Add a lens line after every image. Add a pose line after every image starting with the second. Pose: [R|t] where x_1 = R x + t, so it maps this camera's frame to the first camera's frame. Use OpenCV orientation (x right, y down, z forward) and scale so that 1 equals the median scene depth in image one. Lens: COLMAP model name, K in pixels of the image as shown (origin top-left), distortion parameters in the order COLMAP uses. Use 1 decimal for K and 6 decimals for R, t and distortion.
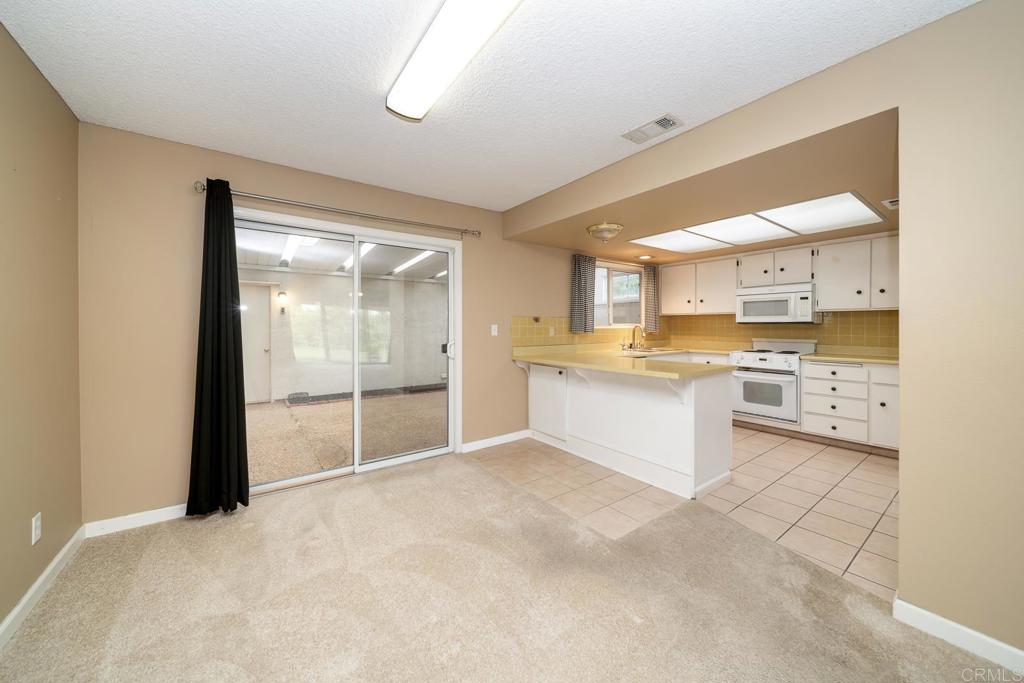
lens RADIAL K [[363.1, 0, 545.2], [0, 363.1, 327.9], [0, 0, 1]] dist [-0.000979, -0.000091]
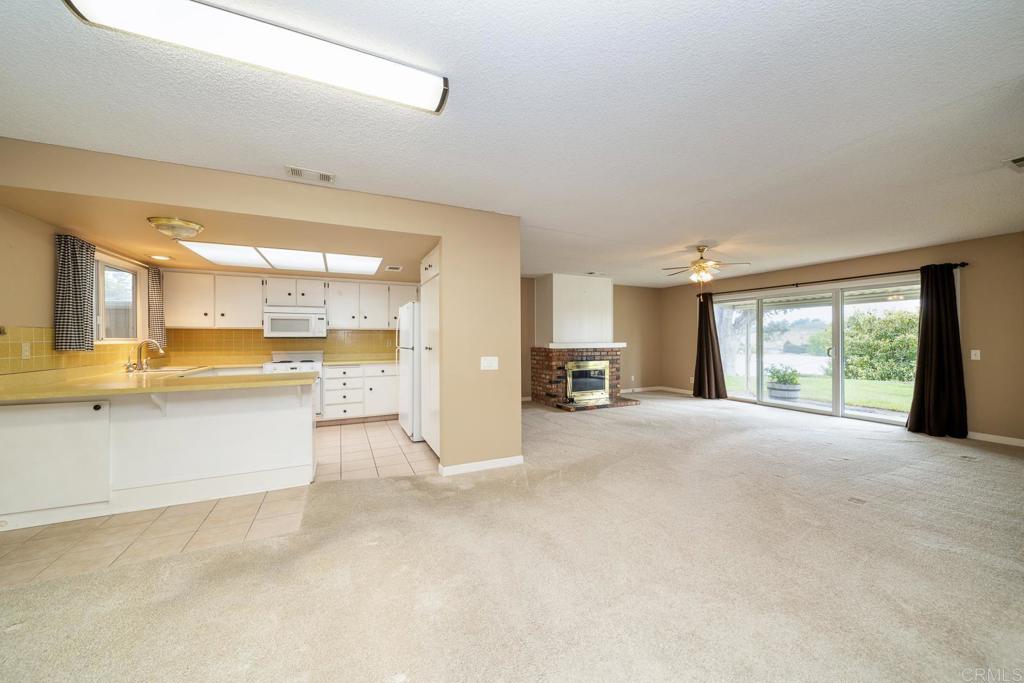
lens RADIAL K [[424.4, 0, 471.0], [0, 424.4, 340.7], [0, 0, 1]] dist [0.000029, 0.000128]
pose [[0.236213, -0.003357, 0.971695, -0.642802], [0.010300, 0.999946, 0.000950, 0.001046], [-0.971647, 0.009784, 0.236235, 0.110485]]
